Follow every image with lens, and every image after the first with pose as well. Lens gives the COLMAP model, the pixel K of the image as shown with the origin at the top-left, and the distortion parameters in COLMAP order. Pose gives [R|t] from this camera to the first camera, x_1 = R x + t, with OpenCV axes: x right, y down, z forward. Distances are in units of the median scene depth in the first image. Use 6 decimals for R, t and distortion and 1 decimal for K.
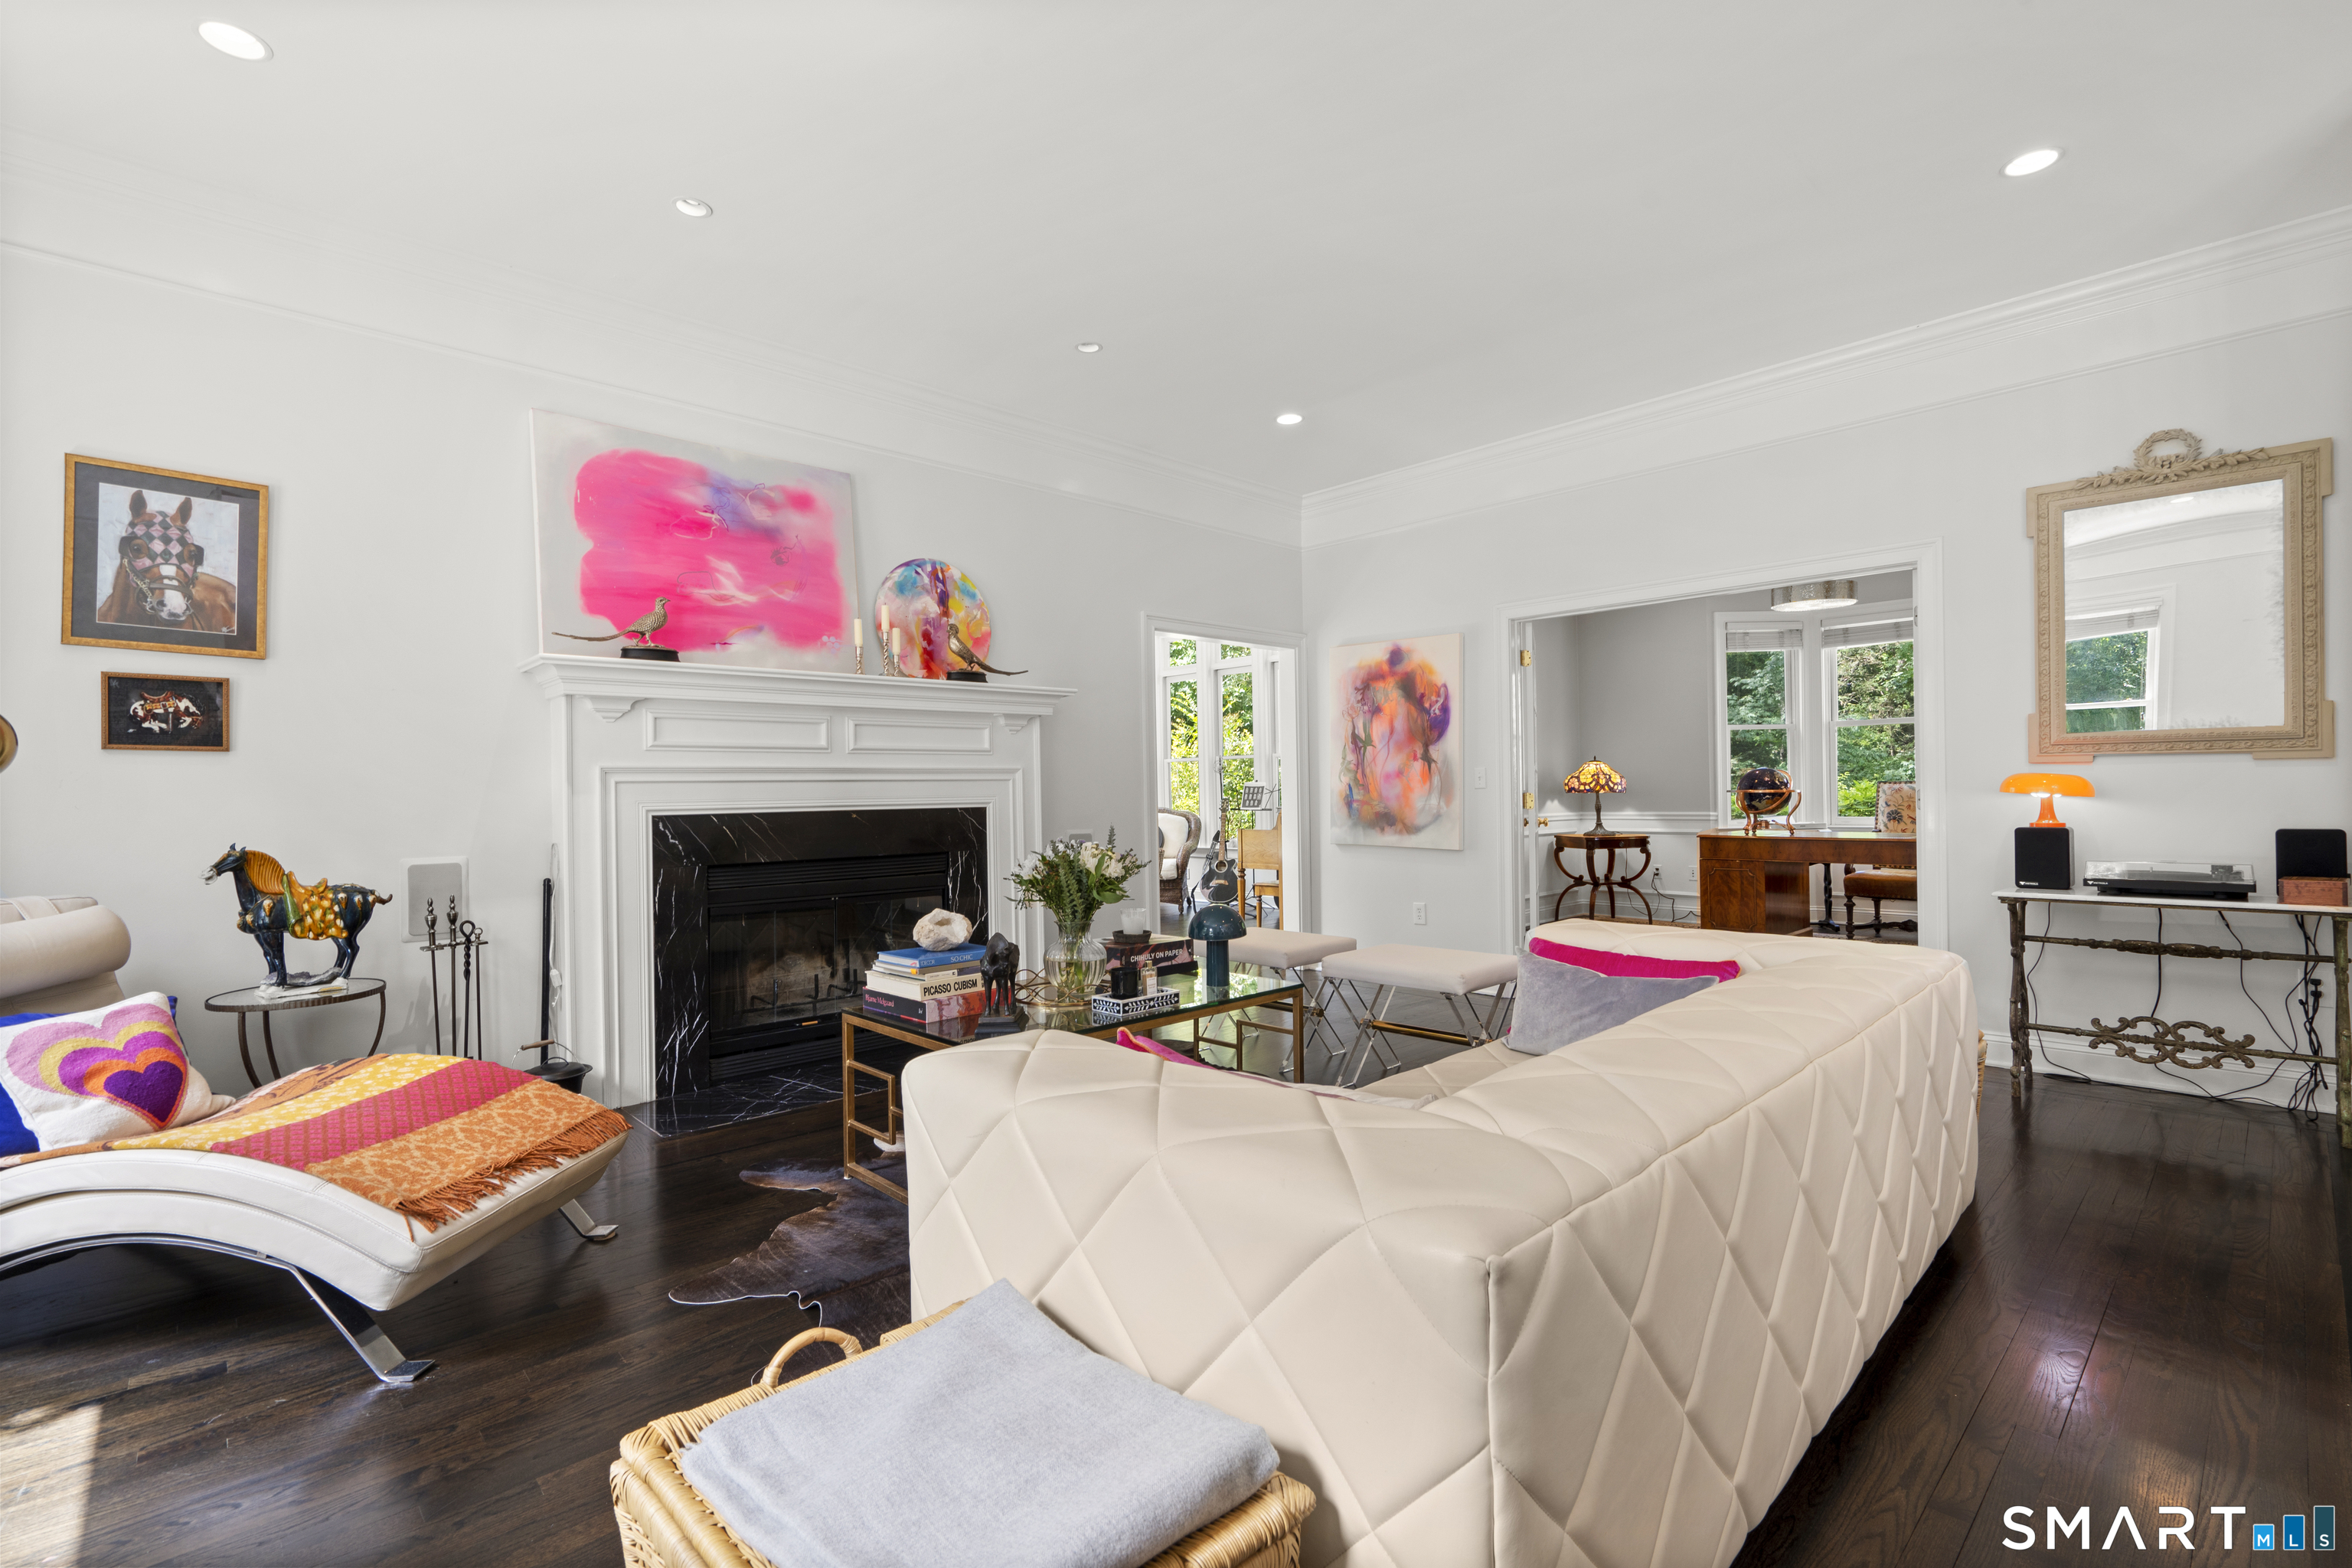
lens RADIAL K [[1048.8, 0, 1175.0], [0, 1048.8, 790.7], [0, 0, 1]] dist [-0.001678, 0.000280]
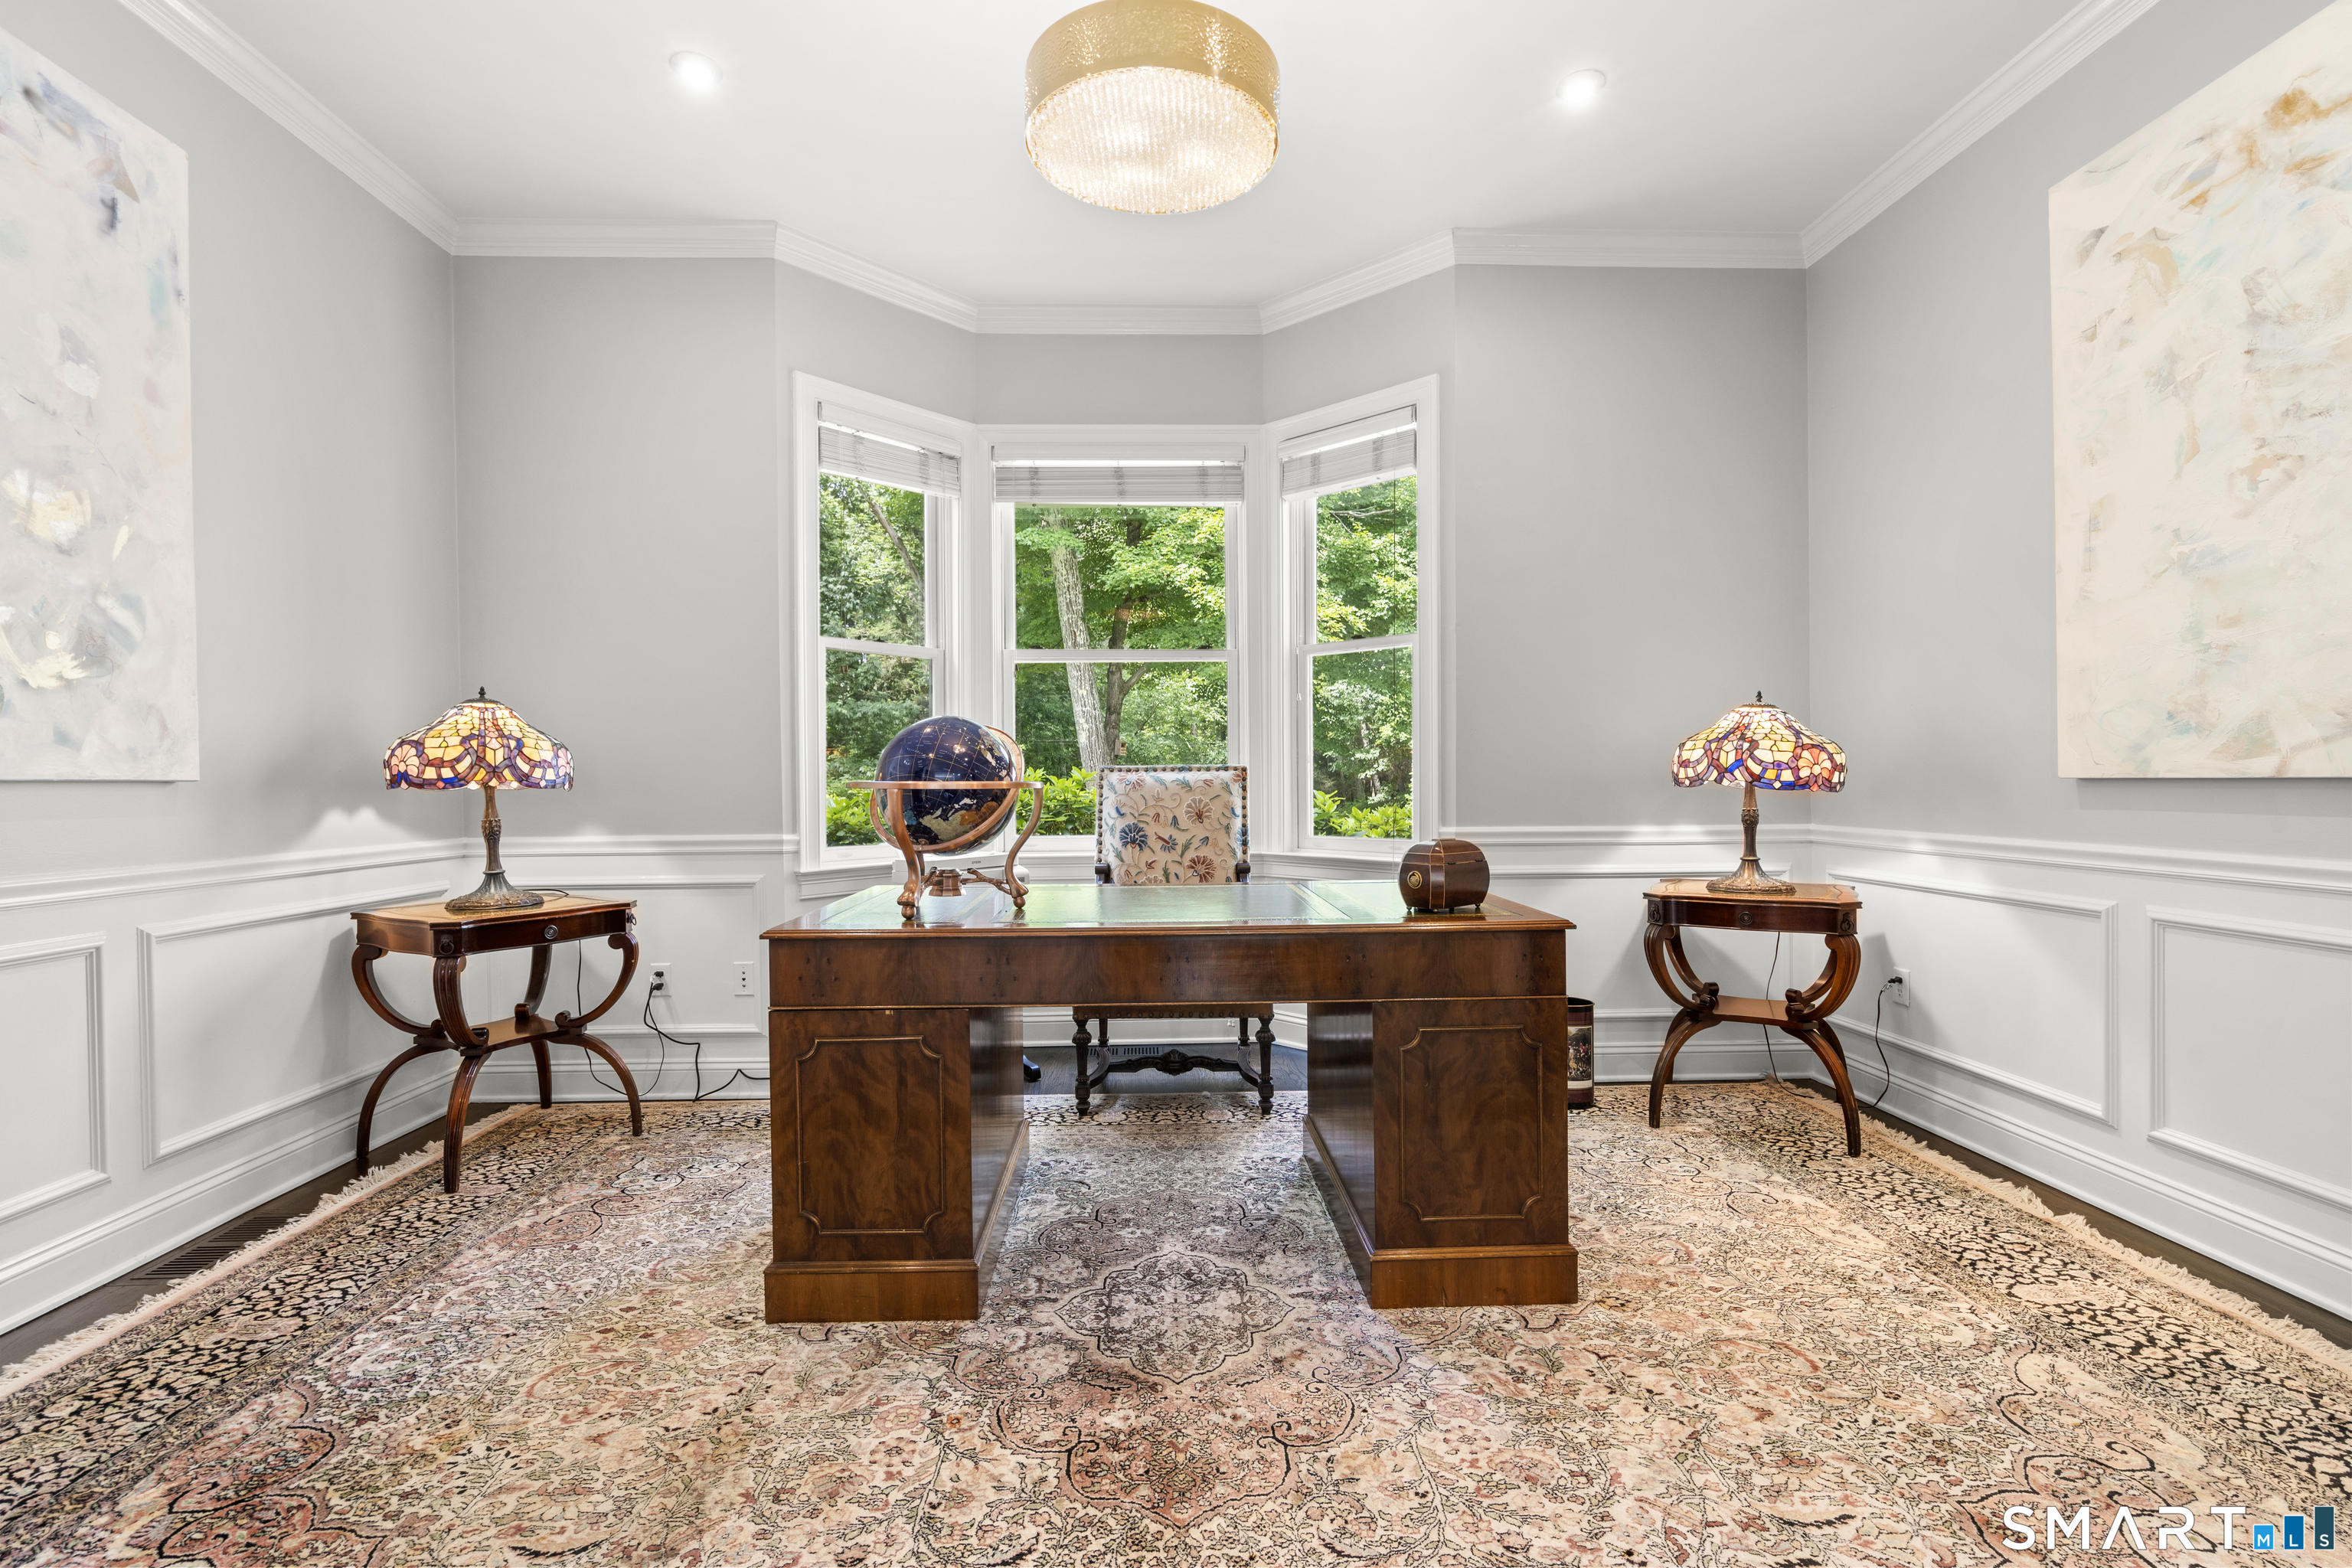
lens RADIAL K [[1048.8, 0, 1175.0], [0, 1048.8, 790.7], [0, 0, 1]] dist [-0.001678, 0.000280]
pose [[0.656862, -0.002996, 0.754004, 0.290920], [-0.005577, 0.999945, 0.008832, -0.001769], [-0.753990, -0.010007, 0.656810, 0.594425]]
